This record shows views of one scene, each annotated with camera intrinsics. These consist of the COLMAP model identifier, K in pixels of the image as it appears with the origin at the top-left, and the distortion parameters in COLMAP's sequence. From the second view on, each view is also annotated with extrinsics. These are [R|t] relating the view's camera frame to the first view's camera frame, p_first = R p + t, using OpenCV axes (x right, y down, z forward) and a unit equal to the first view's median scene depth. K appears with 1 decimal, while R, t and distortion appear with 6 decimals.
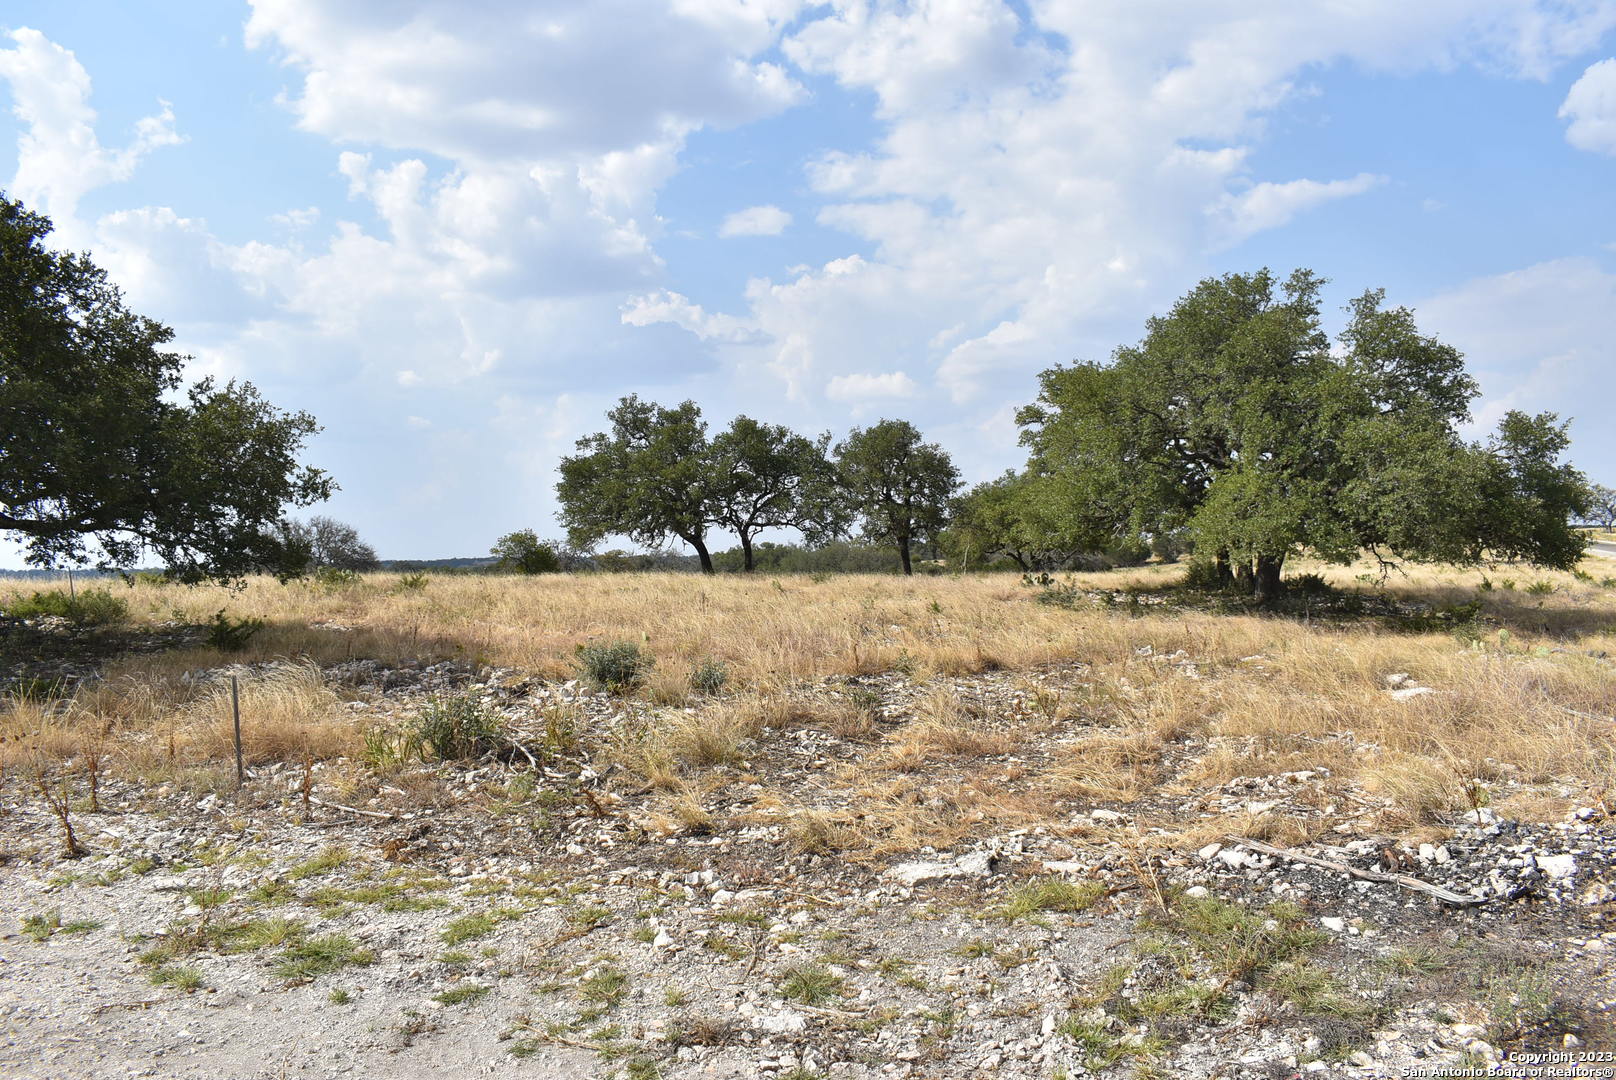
lens RADIAL K [[1254.9, 0, 805.7], [0, 1254.9, 538.3], [0, 0, 1]] dist [-0.098535, 0.017275]
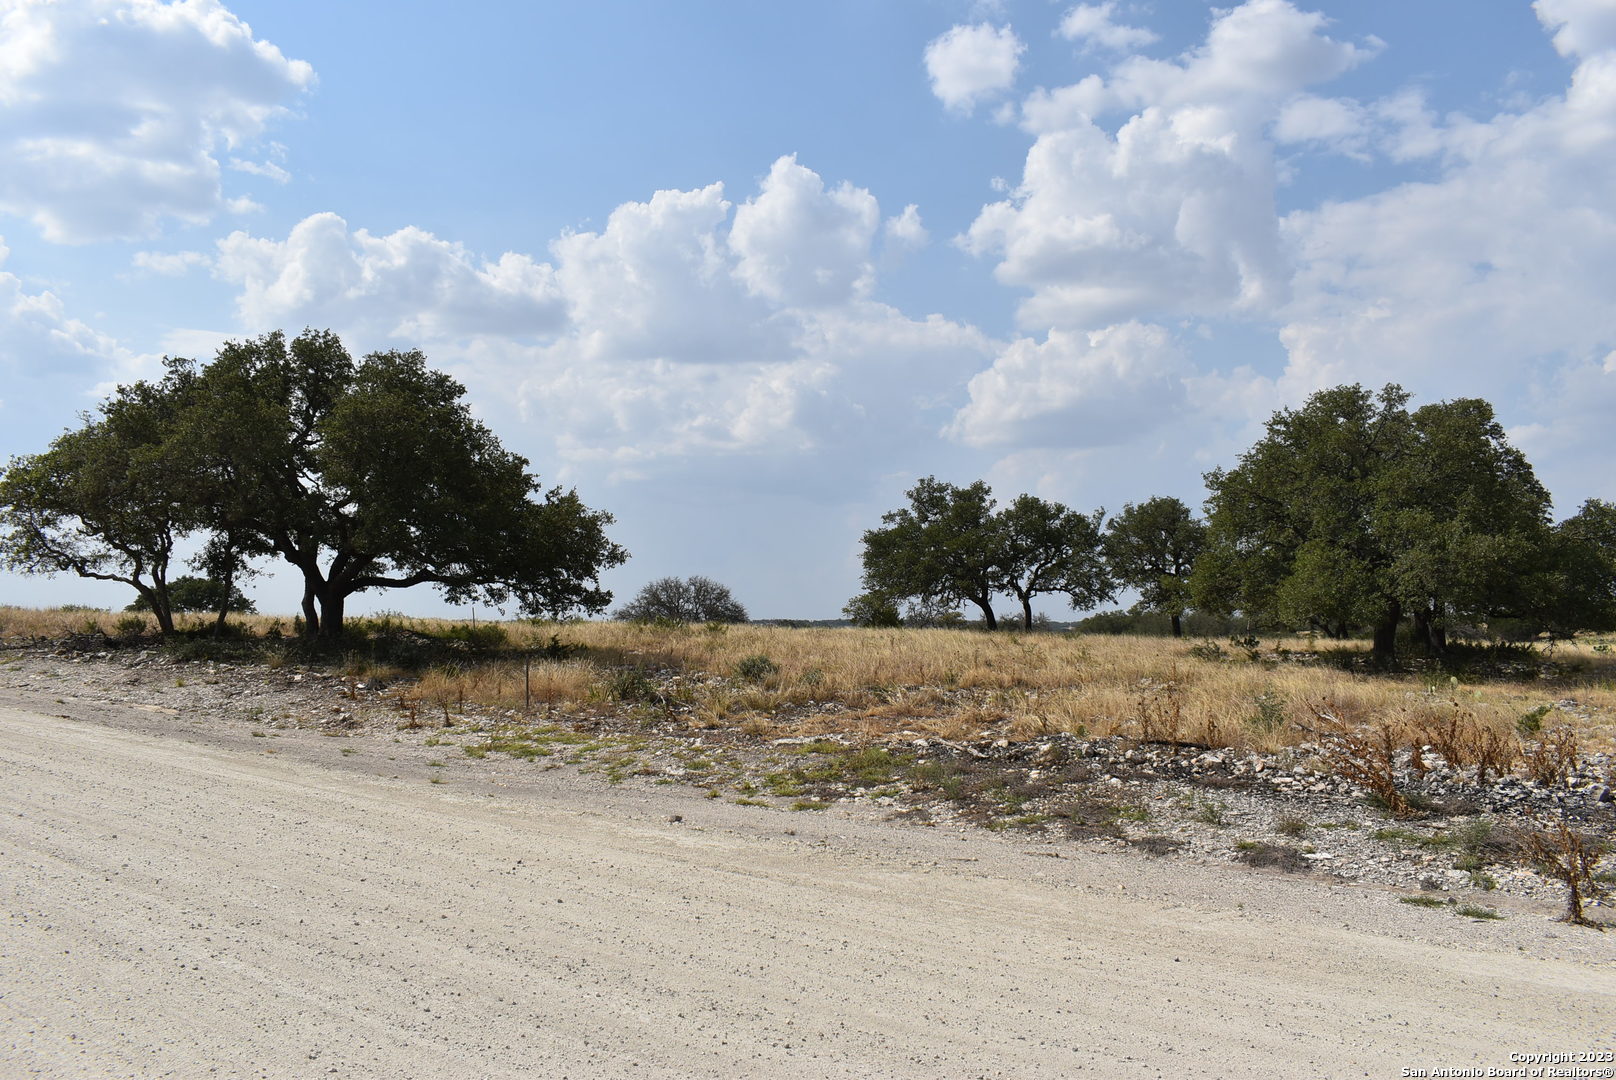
lens RADIAL K [[1254.9, 0, 816.8], [0, 1254.9, 549.1], [0, 0, 1]] dist [-0.098535, 0.017275]
pose [[0.956916, 0.009518, -0.290210, 0.103116], [-0.022100, 0.998951, -0.040106, 0.002048], [0.289524, 0.044792, 0.956122, -0.147268]]
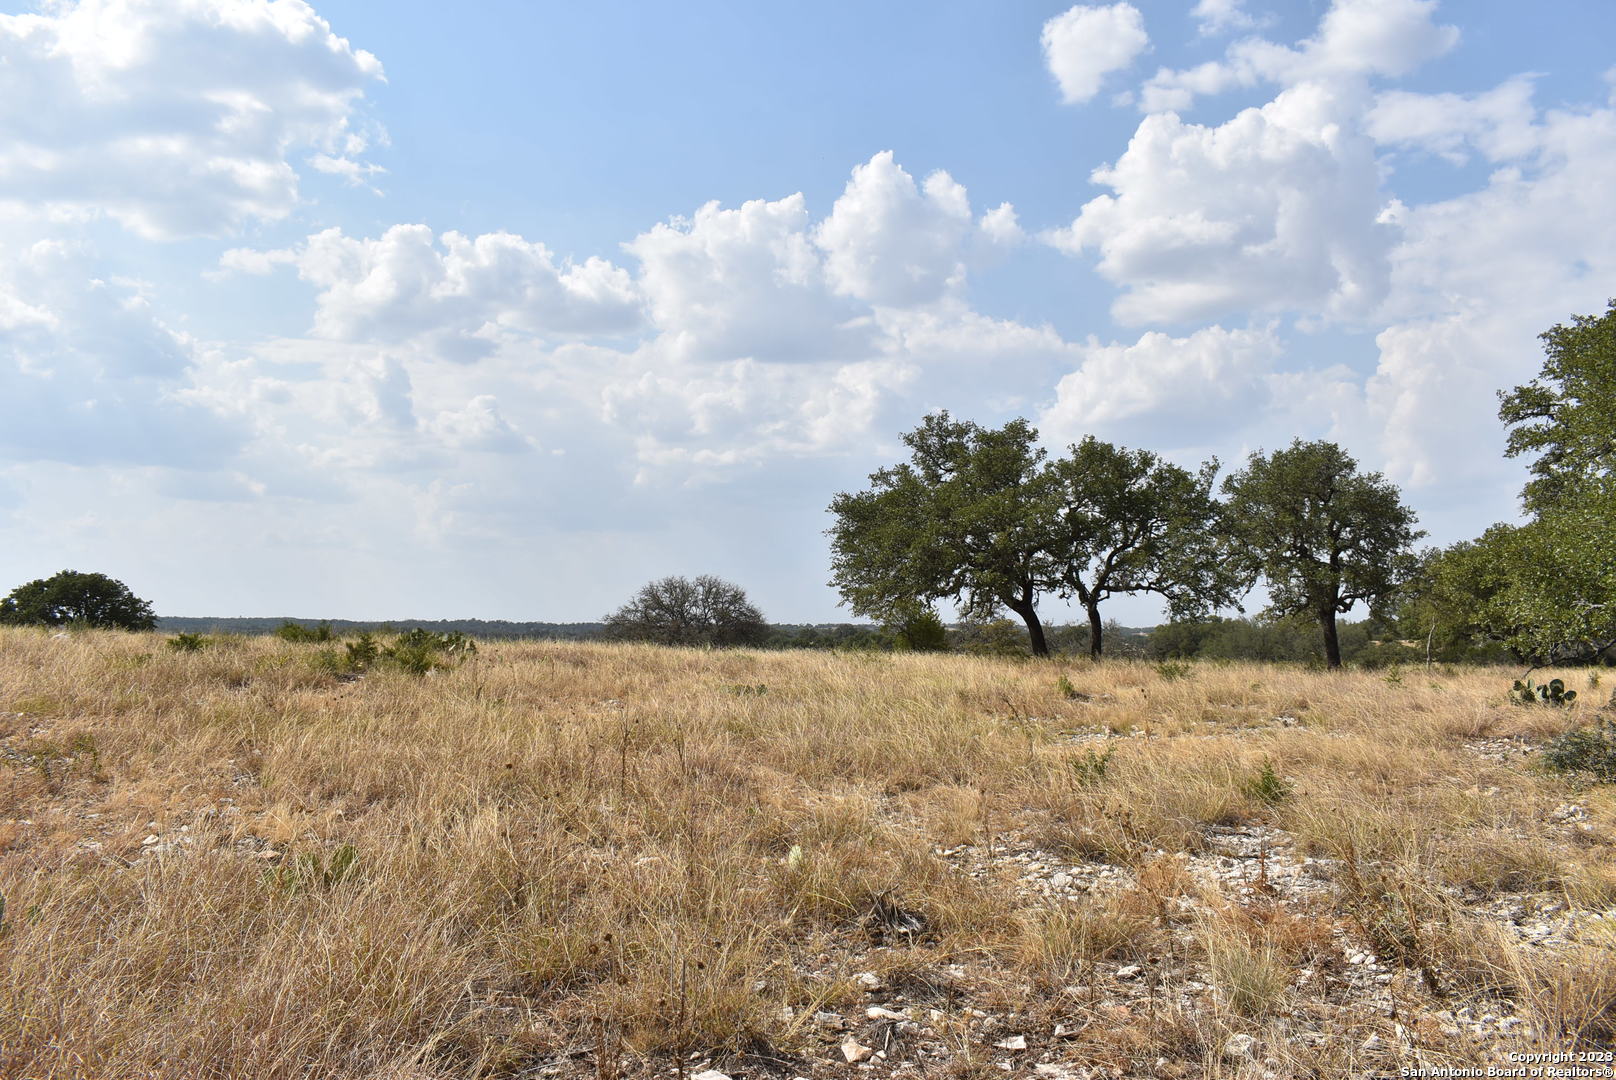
lens RADIAL K [[1254.9, 0, 794.7], [0, 1254.9, 539.5], [0, 0, 1]] dist [-0.098535, 0.017275]
pose [[0.933013, 0.006552, -0.359784, 0.051277], [-0.026247, 0.998410, -0.049882, 0.001210], [0.358885, 0.055983, 0.931701, 0.282539]]
